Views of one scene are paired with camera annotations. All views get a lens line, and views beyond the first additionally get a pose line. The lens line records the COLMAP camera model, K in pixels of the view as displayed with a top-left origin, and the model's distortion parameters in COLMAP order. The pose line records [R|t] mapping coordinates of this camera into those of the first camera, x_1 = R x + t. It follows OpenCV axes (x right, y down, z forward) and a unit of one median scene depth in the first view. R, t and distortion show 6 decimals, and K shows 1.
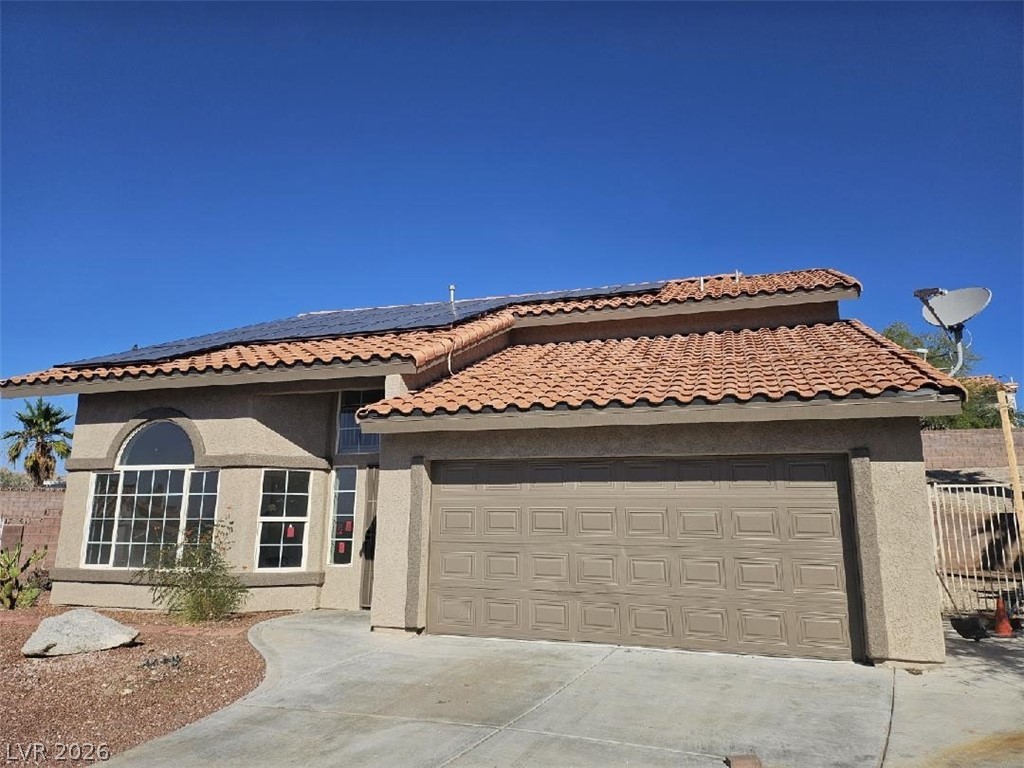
lens RADIAL K [[639.8, 0, 512.0], [0, 639.8, 384.0], [0, 0, 1]] dist [0.089567, -0.074982]
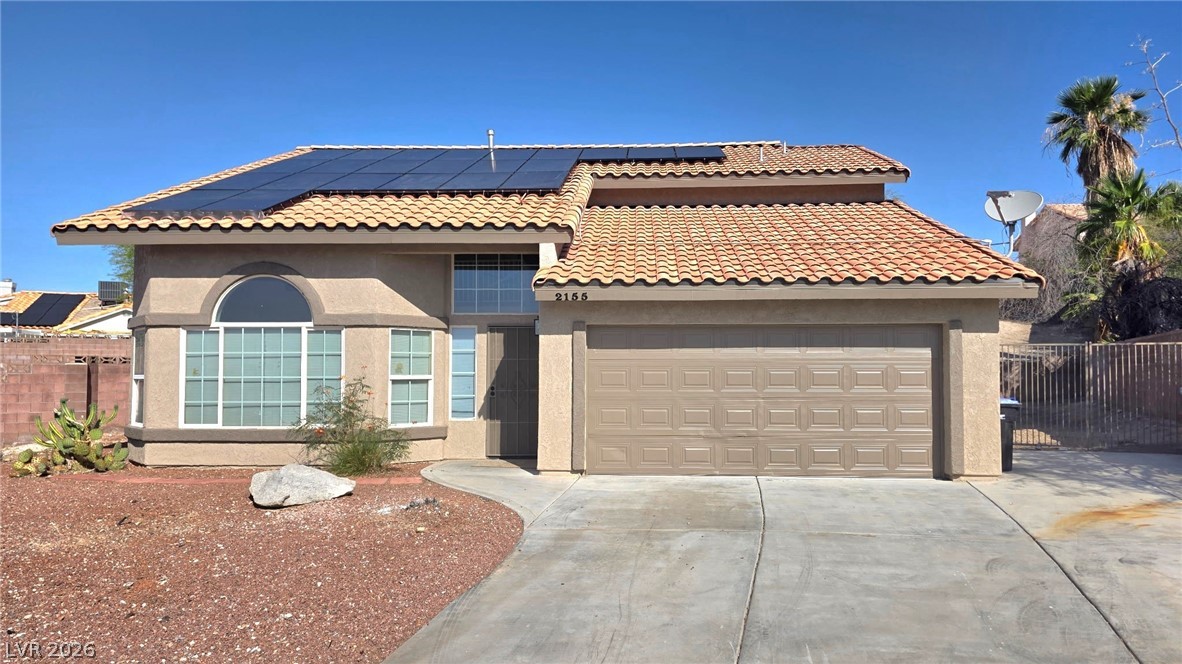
lens RADIAL K [[701.5, 0, 591.0], [0, 701.5, 332.0], [0, 0, 1]] dist [0.059162, -0.000096]
pose [[0.970479, 0.004625, 0.241142, -0.344429], [-0.042407, 0.987513, 0.151726, -0.042756], [-0.237429, -0.157473, 0.958556, -0.123806]]
